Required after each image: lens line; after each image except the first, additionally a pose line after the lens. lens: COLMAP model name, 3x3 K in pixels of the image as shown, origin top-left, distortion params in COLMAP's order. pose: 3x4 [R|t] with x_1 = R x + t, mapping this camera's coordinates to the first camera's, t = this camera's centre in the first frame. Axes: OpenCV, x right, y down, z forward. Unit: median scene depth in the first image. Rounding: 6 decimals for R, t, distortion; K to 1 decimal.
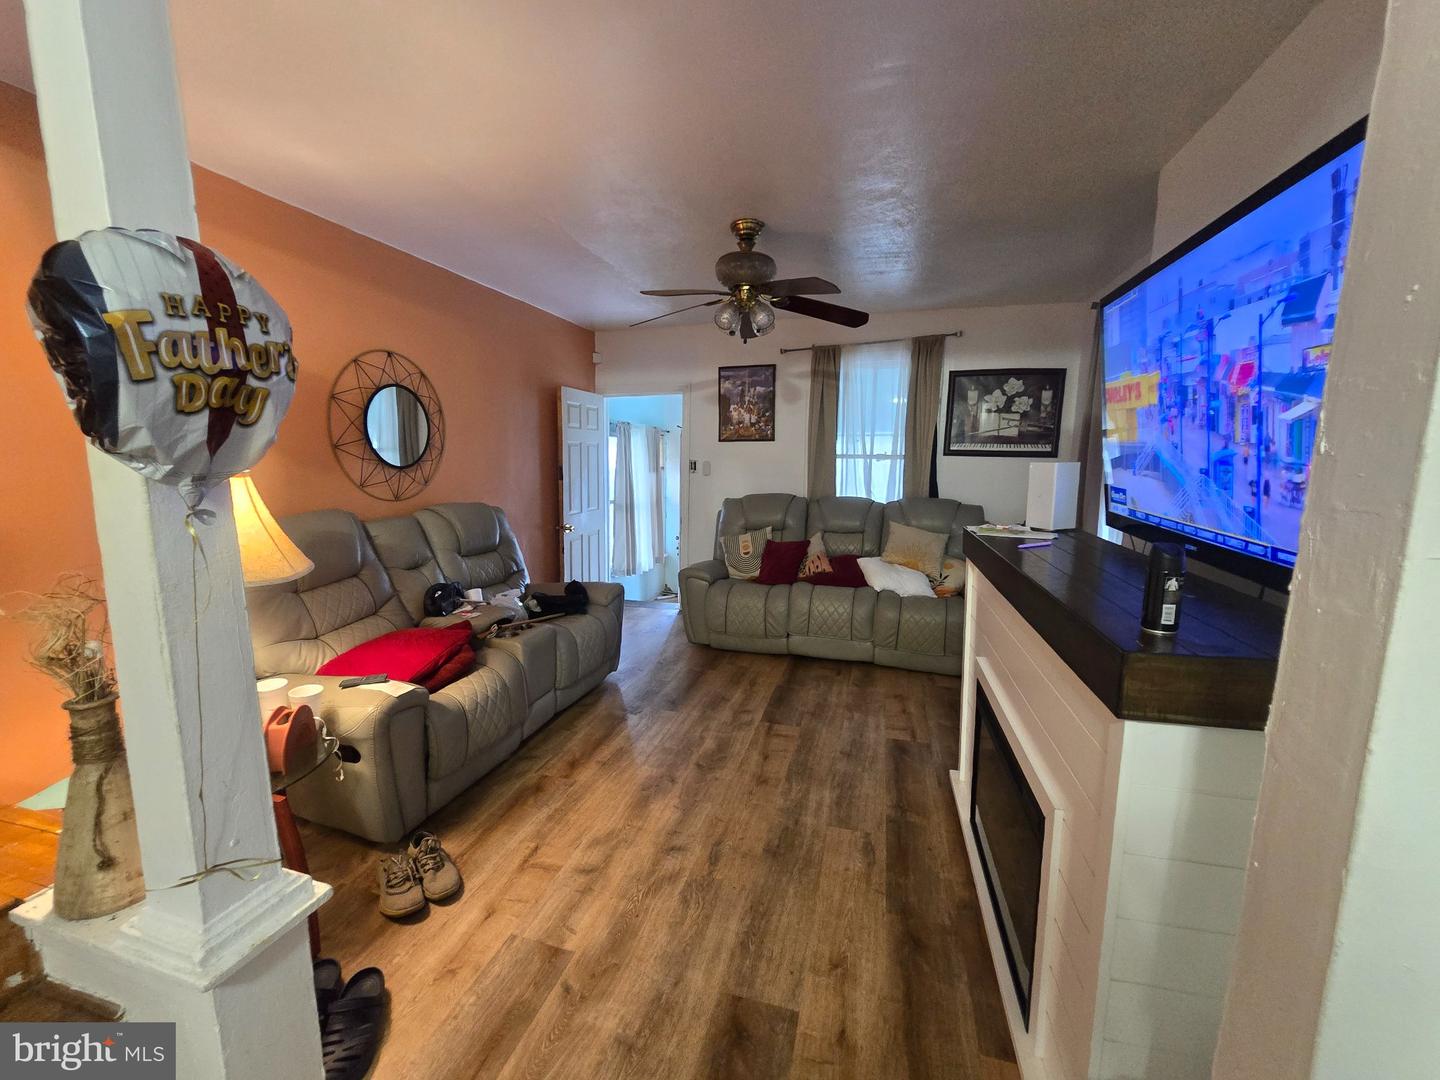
lens RADIAL K [[593.4, 0, 716.7], [0, 593.4, 542.6], [0, 0, 1]] dist [-0.003033, -0.000289]
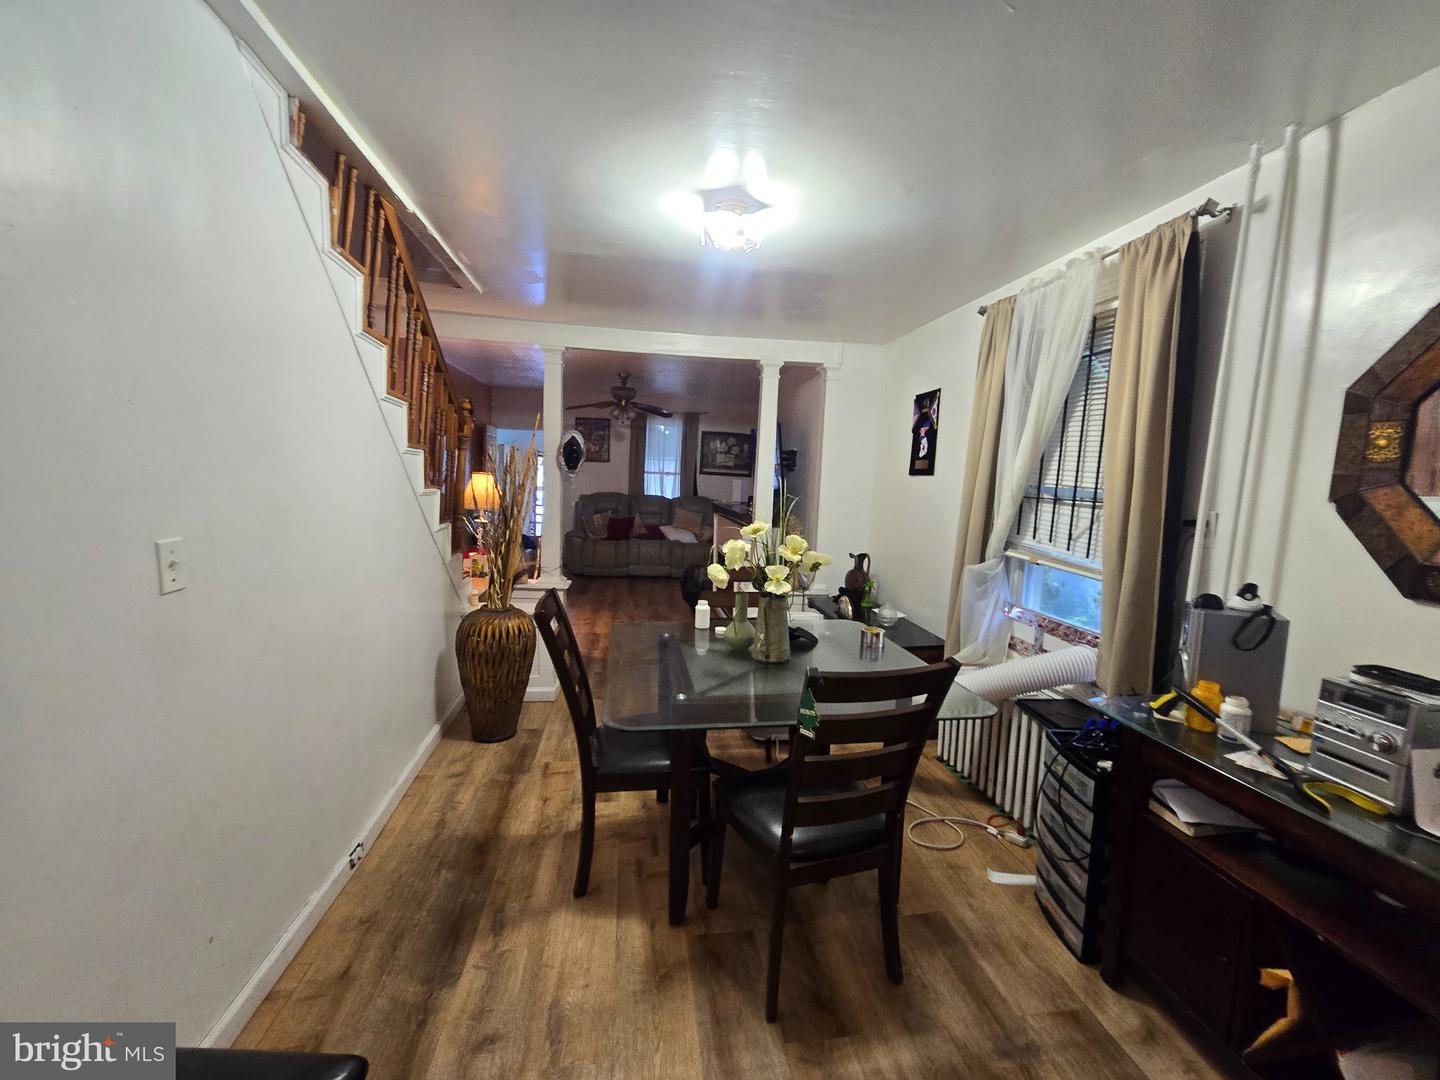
lens RADIAL K [[593.4, 0, 716.7], [0, 593.4, 542.6], [0, 0, 1]] dist [-0.003033, -0.000289]
pose [[0.915947, -0.014965, 0.401021, -0.353651], [0.022585, 0.999643, -0.014280, 0.107673], [-0.400664, 0.022136, 0.915958, -0.805151]]
